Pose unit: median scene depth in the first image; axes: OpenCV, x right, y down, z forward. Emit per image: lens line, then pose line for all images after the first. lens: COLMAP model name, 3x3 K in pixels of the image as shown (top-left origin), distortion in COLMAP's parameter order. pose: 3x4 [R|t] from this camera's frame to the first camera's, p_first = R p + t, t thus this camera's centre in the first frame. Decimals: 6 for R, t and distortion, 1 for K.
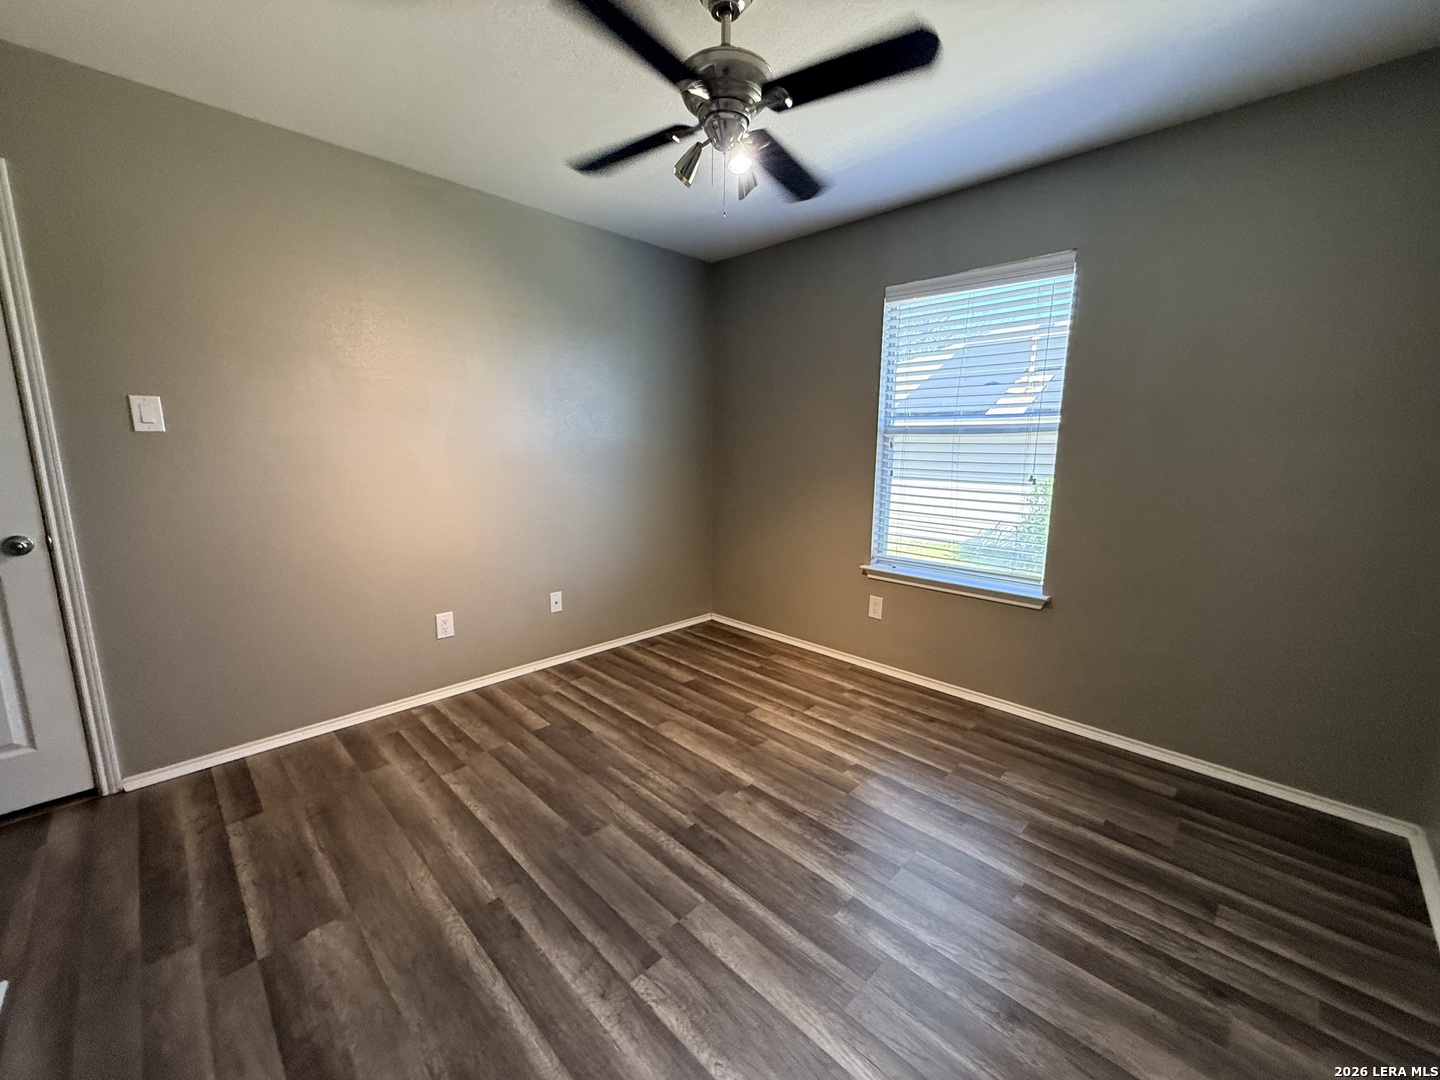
lens RADIAL K [[575.5, 0, 720.0], [0, 575.5, 540.0], [0, 0, 1]] dist [-0.000512, 0.000006]
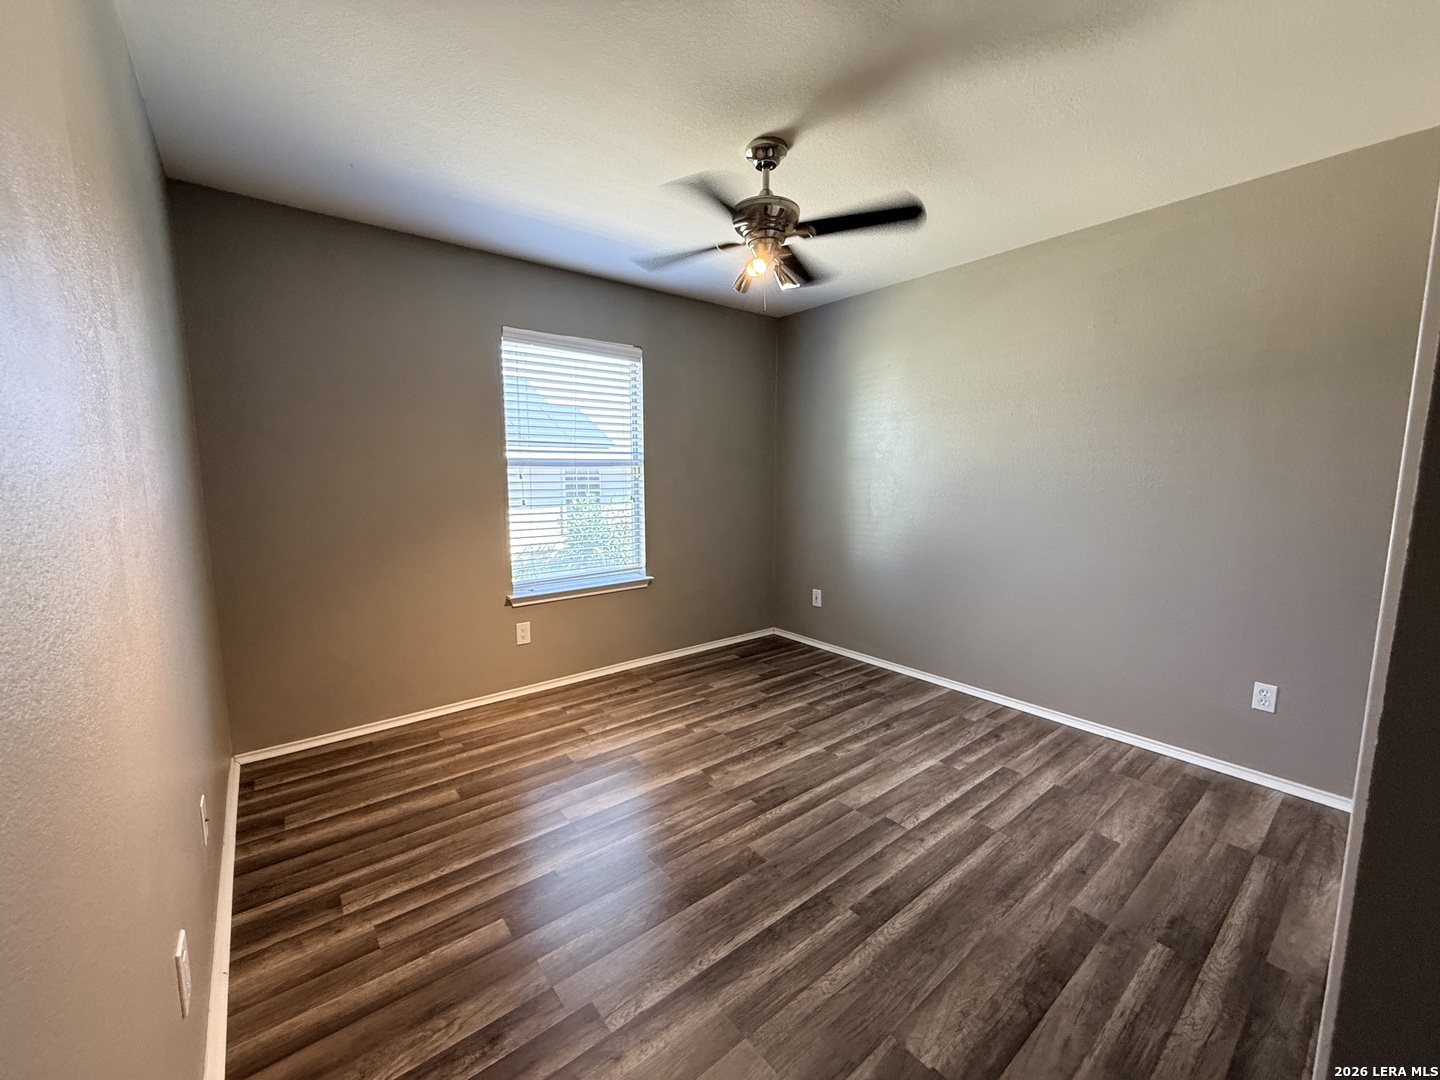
lens RADIAL K [[575.5, 0, 720.0], [0, 575.5, 540.0], [0, 0, 1]] dist [-0.000512, 0.000006]
pose [[0.110313, -0.128058, 0.985613, -0.887389], [0.168435, 0.979730, 0.108442, -0.128255], [-0.979521, 0.154049, 0.129646, 0.643665]]
